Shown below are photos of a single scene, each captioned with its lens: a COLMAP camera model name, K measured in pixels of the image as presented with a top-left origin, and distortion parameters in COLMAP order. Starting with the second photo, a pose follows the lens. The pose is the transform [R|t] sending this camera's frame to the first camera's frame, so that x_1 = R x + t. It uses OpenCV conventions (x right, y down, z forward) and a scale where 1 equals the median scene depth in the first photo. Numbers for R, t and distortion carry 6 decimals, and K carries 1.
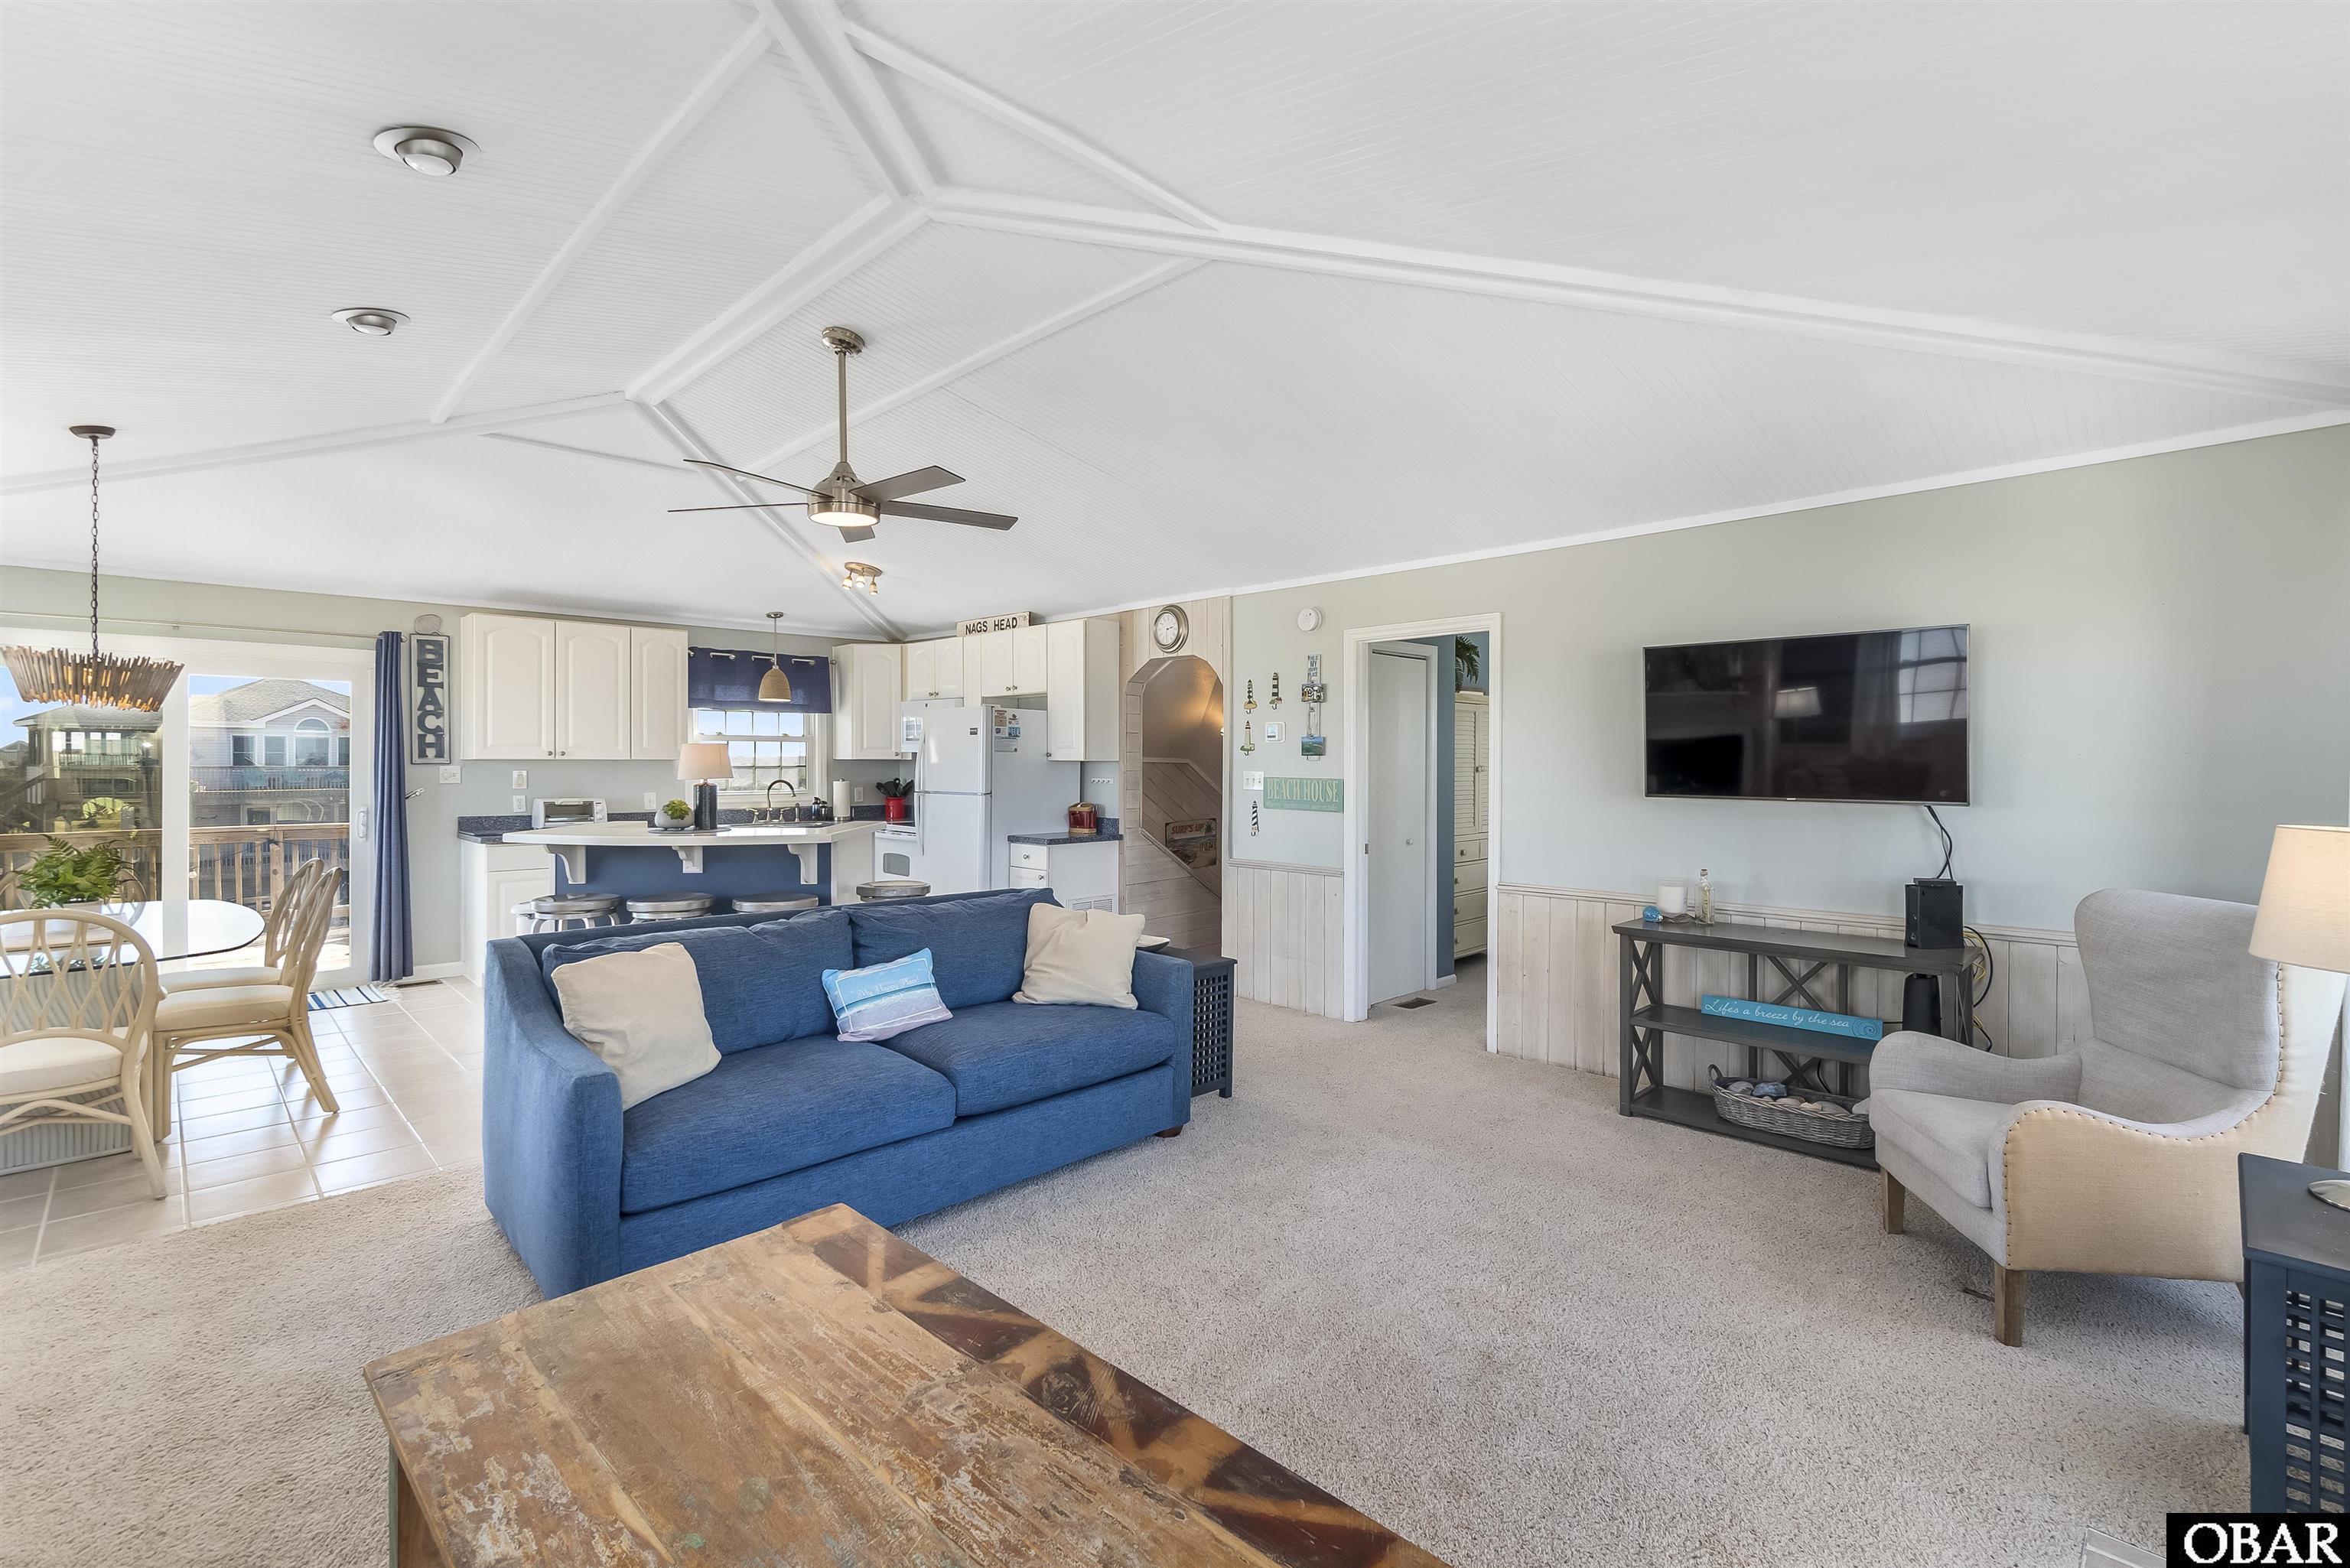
lens RADIAL K [[1023.2, 0, 1165.2], [0, 1023.2, 772.1], [0, 0, 1]] dist [-0.001517, 0.000008]
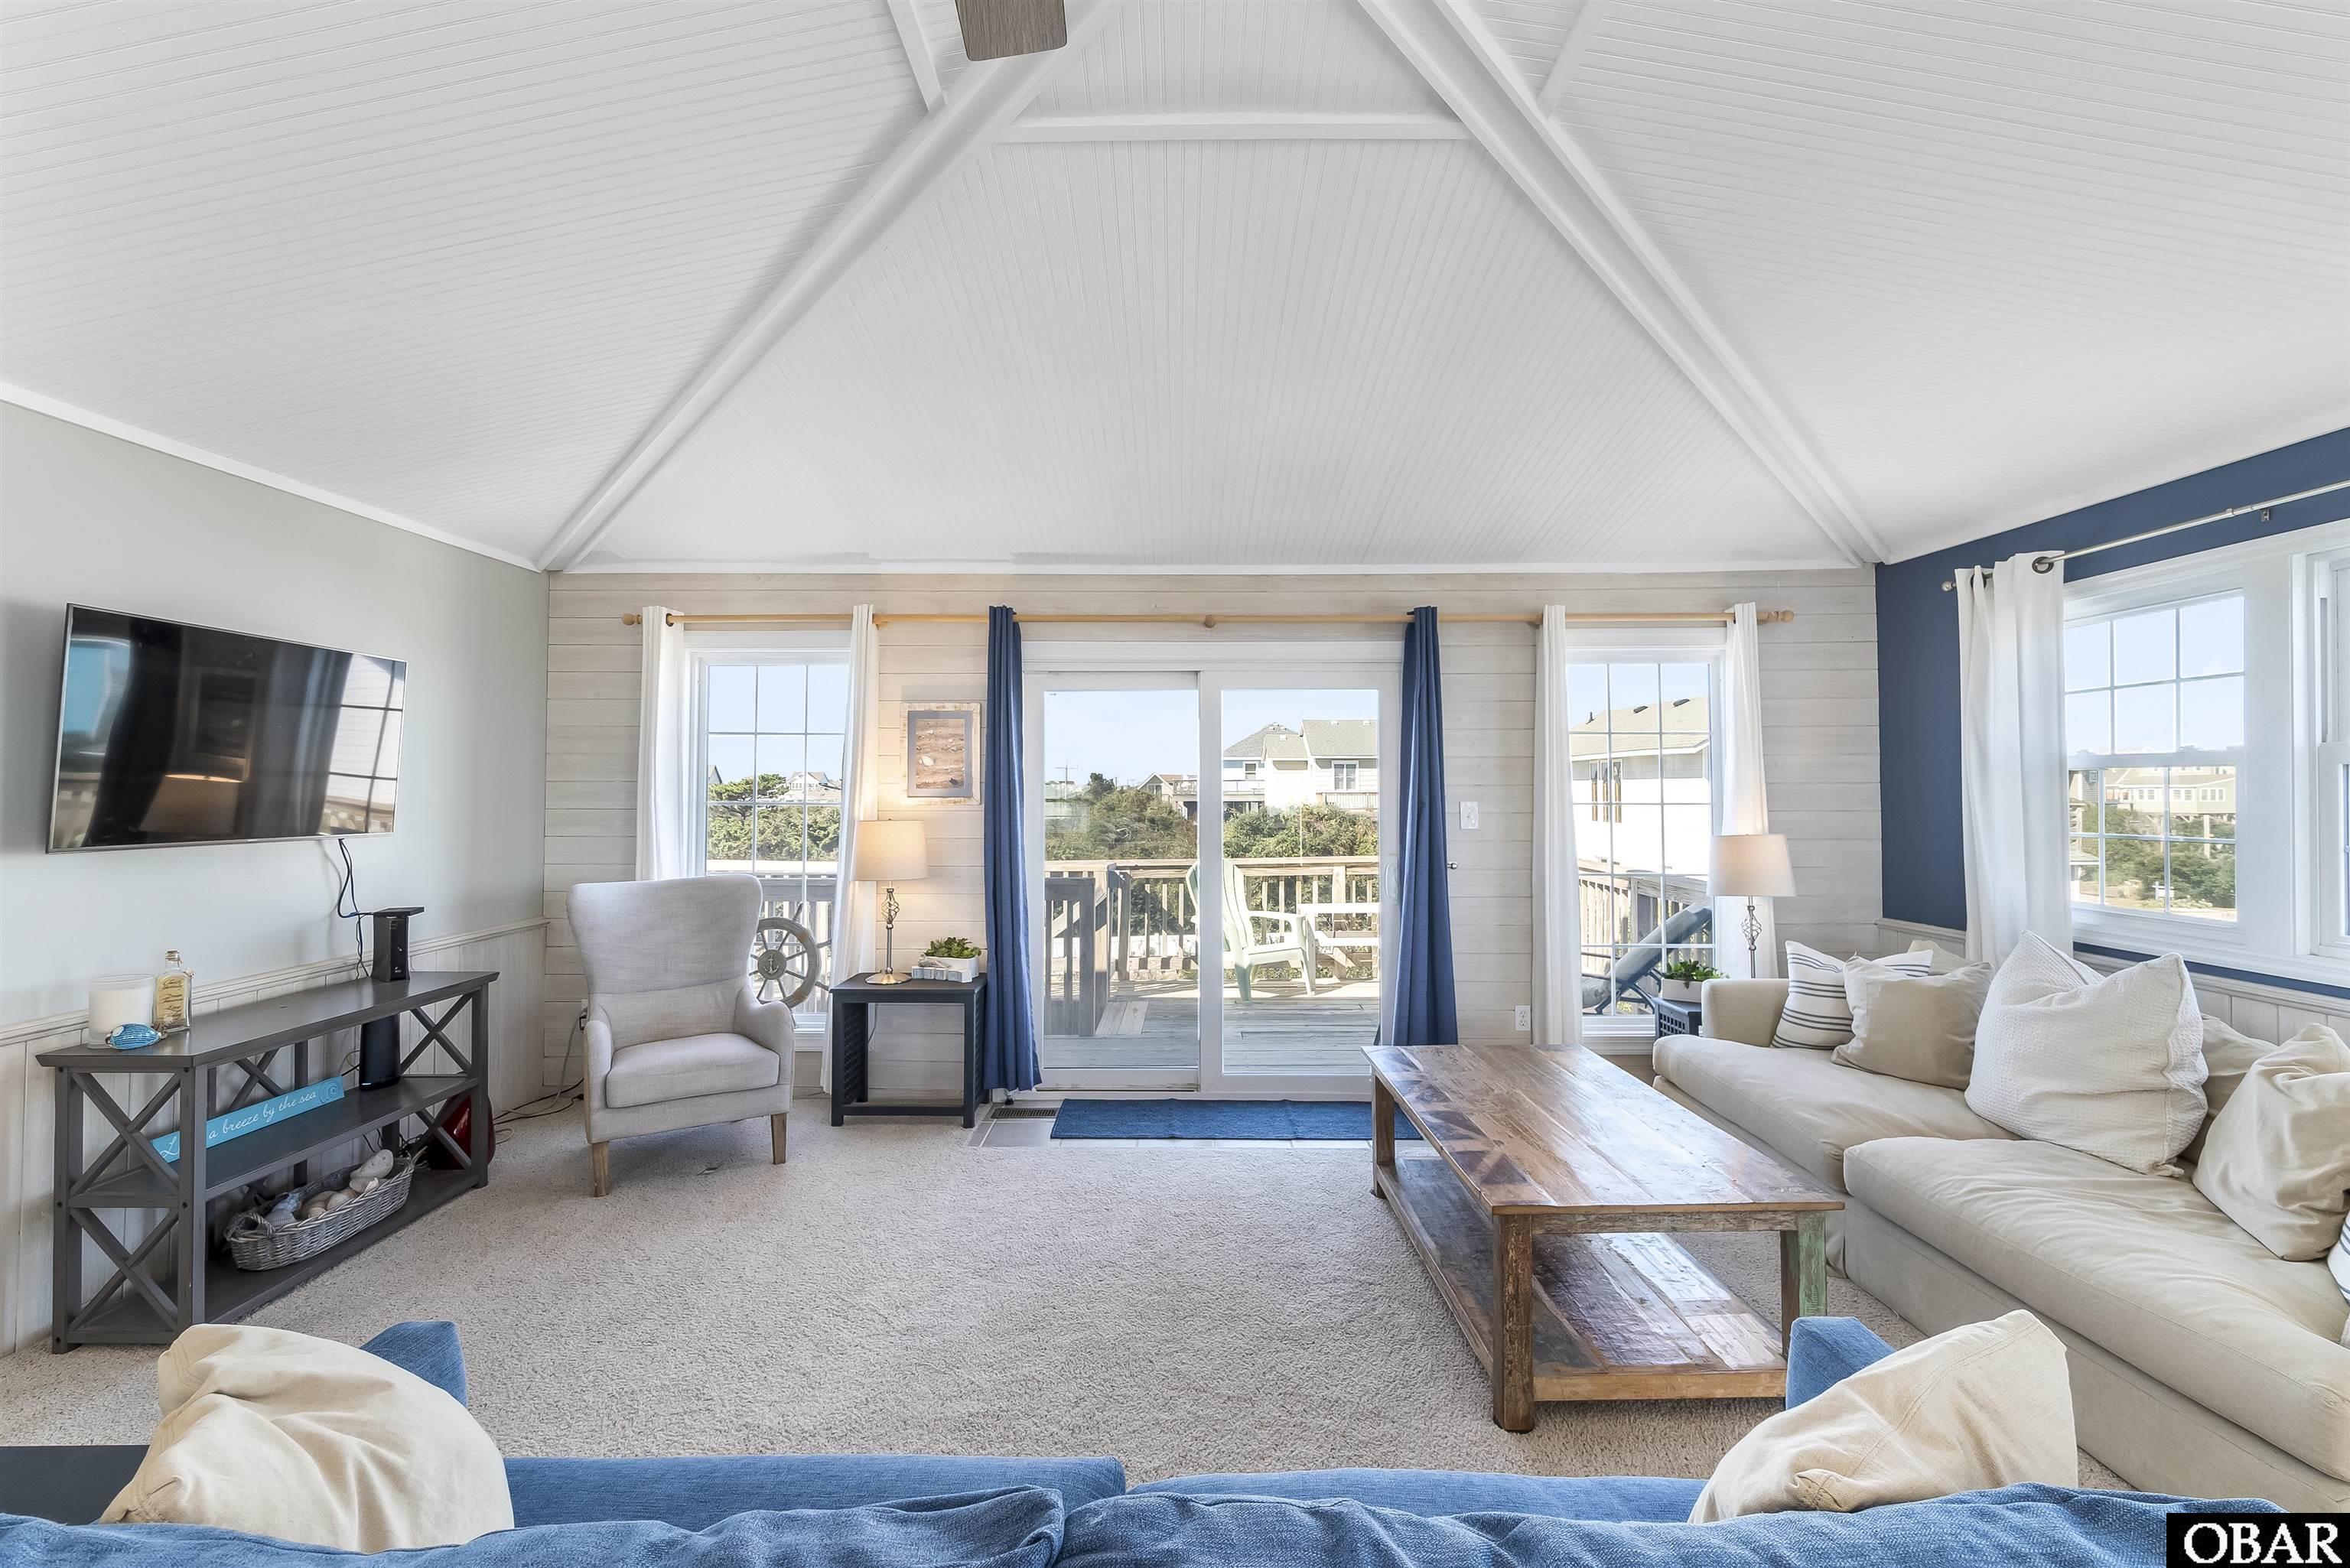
lens RADIAL K [[1023.2, 0, 1163.5], [0, 1023.2, 786.9], [0, 0, 1]] dist [-0.001517, 0.000008]
pose [[-0.710483, 0.009793, 0.703646, -0.457490], [0.002393, 0.999931, -0.011500, -0.004378], [-0.703710, -0.006487, -0.710458, 1.107764]]
